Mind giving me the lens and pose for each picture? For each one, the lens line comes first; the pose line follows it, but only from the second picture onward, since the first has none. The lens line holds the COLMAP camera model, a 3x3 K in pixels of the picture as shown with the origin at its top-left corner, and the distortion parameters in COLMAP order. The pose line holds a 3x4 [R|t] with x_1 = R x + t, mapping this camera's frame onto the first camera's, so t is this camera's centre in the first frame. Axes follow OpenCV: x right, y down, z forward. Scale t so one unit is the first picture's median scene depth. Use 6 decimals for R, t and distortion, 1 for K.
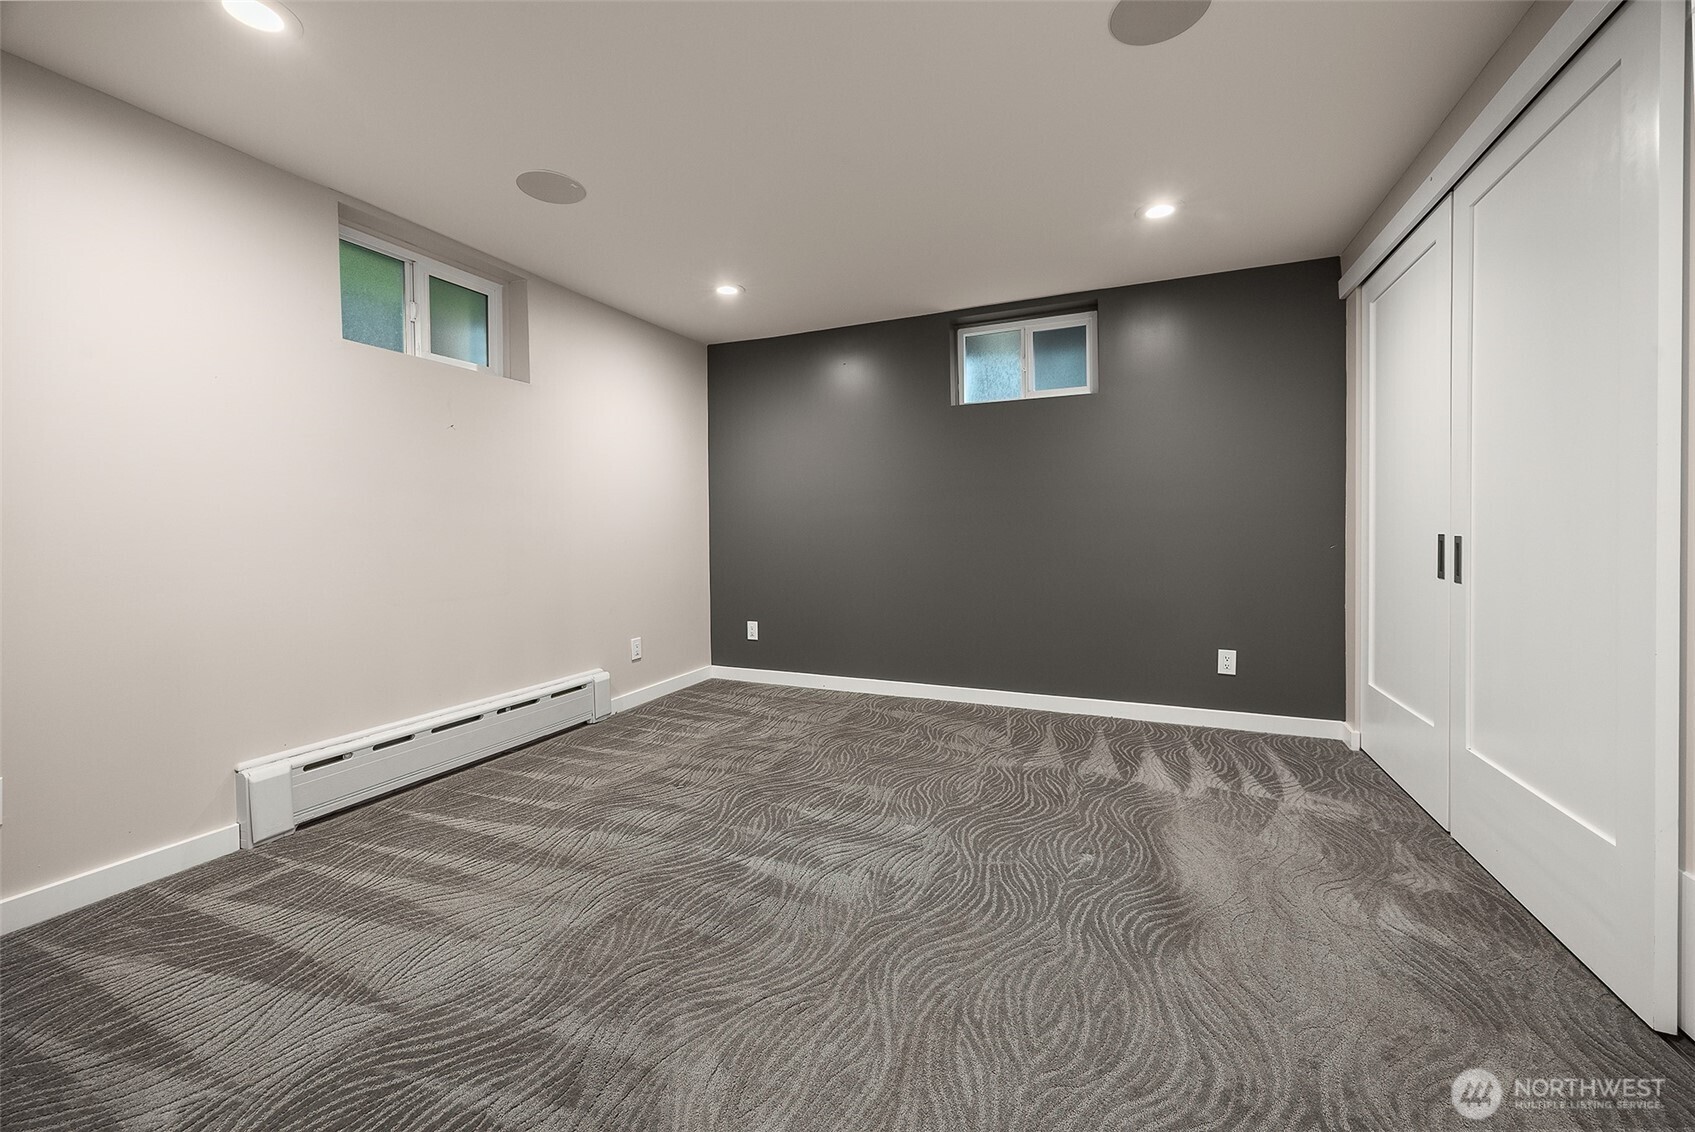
lens RADIAL K [[655.0, 0, 846.0], [0, 655.0, 526.7], [0, 0, 1]] dist [-0.002717, -0.000061]
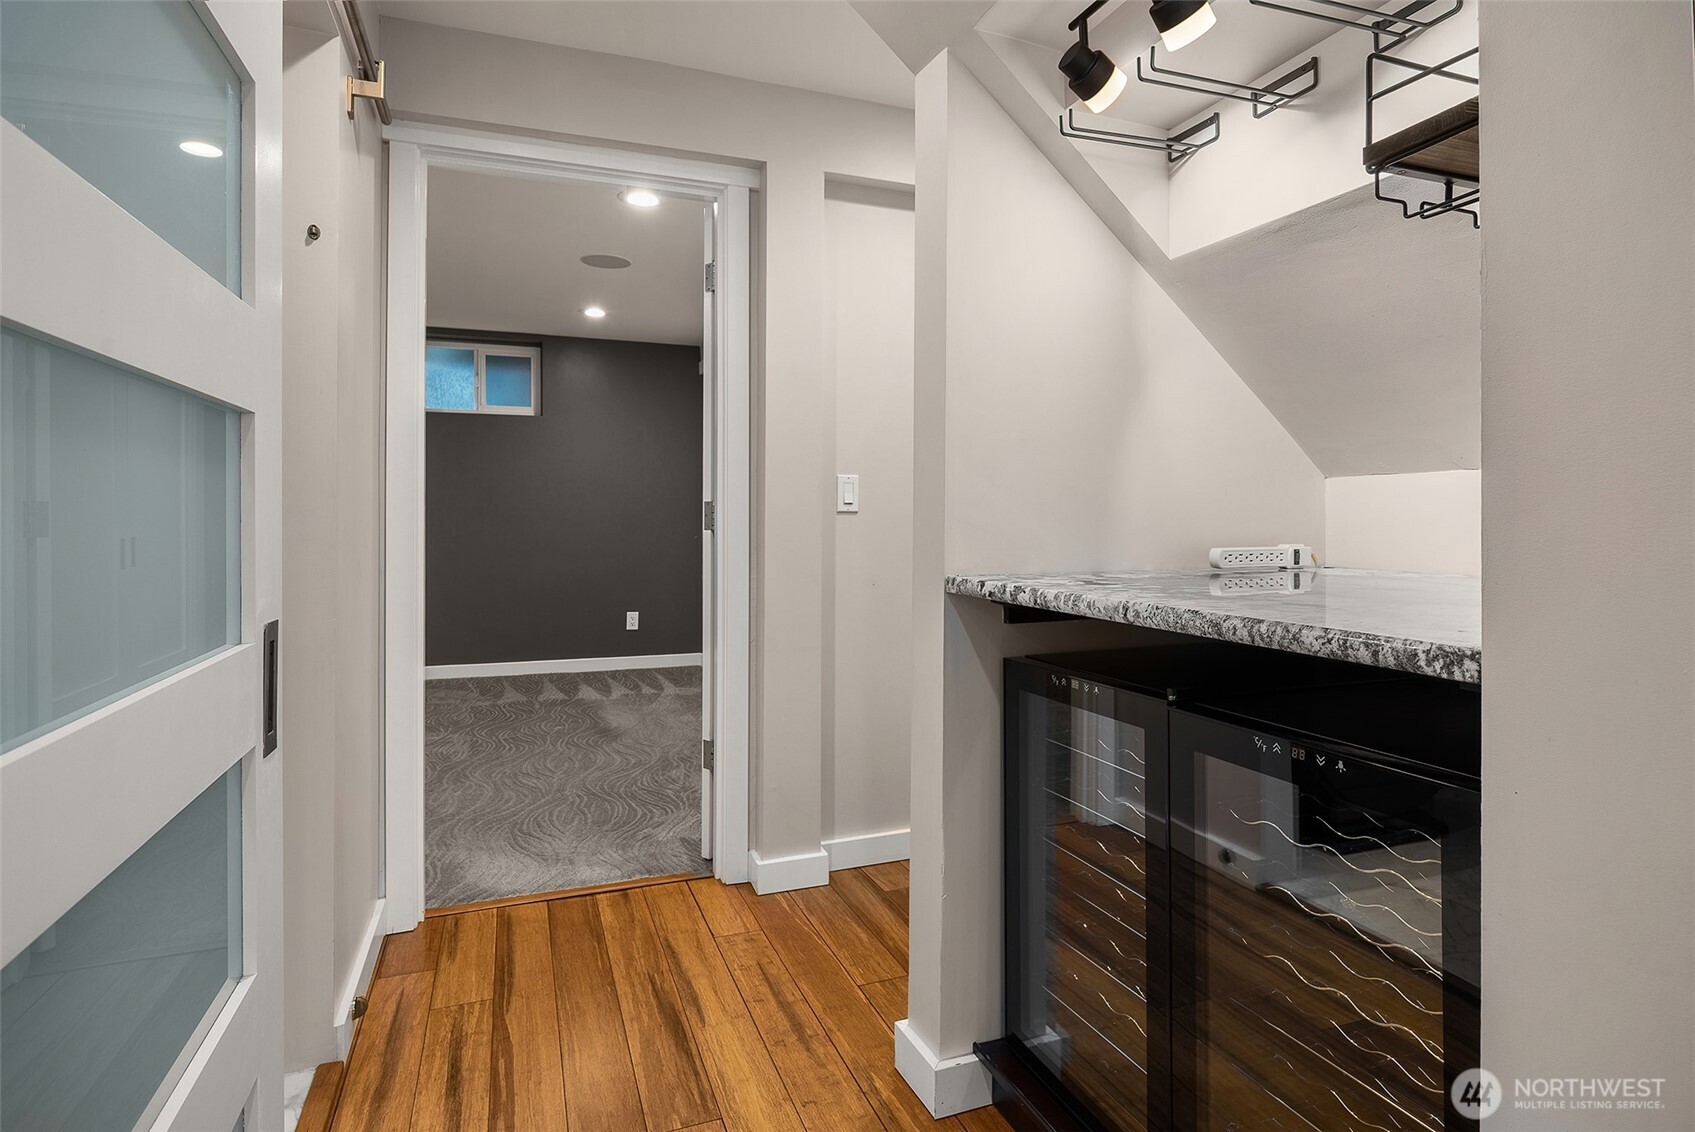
lens RADIAL K [[917.8, 0, 856.7], [0, 917.8, 510.4], [0, 0, 1]] dist [-0.002604, -0.000080]
pose [[0.718064, 0.005767, 0.695953, -0.456986], [-0.003871, 0.999983, -0.004293, -0.020728], [-0.695966, 0.000389, 0.718075, -0.769257]]
